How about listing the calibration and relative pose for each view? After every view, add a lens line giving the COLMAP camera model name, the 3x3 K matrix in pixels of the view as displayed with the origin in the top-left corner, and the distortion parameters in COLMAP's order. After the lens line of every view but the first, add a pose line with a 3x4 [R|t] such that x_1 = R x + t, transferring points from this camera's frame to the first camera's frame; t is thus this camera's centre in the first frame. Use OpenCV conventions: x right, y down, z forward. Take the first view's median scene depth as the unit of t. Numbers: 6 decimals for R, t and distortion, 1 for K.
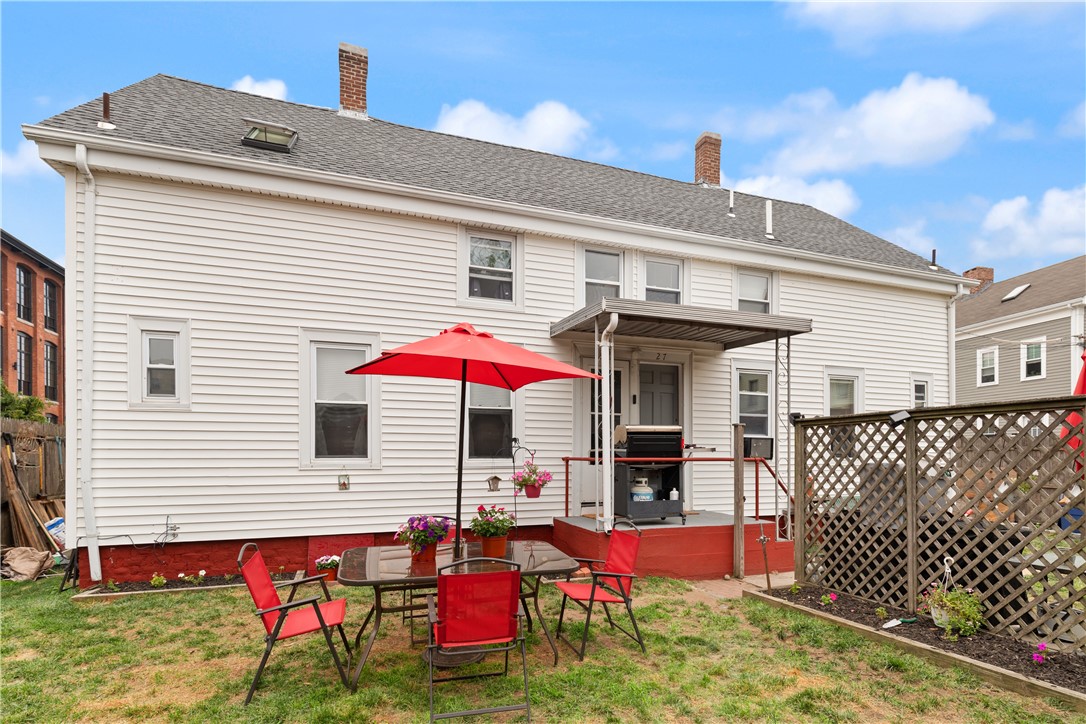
lens RADIAL K [[543.7, 0, 543.3], [0, 543.7, 346.4], [0, 0, 1]] dist [0.003674, 0.000619]
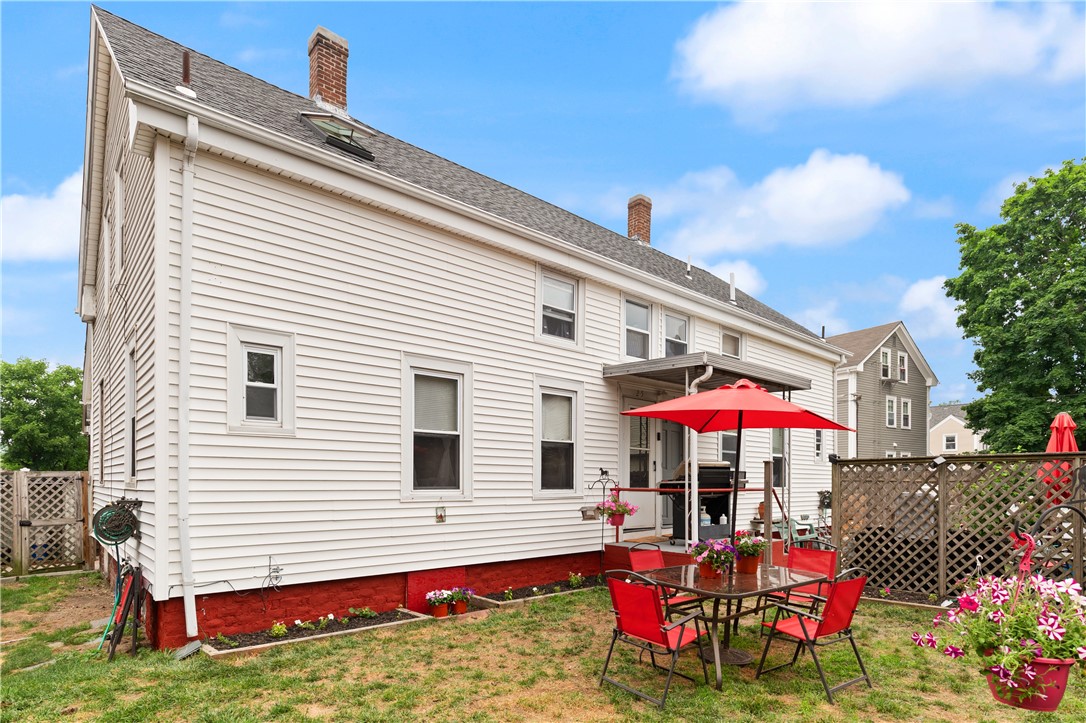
lens RADIAL K [[561.2, 0, 543.0], [0, 561.2, 361.5], [0, 0, 1]] dist [-0.002672, -0.000237]
pose [[0.928514, 0.080062, 0.362562, -0.614504], [-0.074782, 0.996790, -0.028597, -0.008713], [-0.363687, -0.000560, 0.931521, -0.001328]]
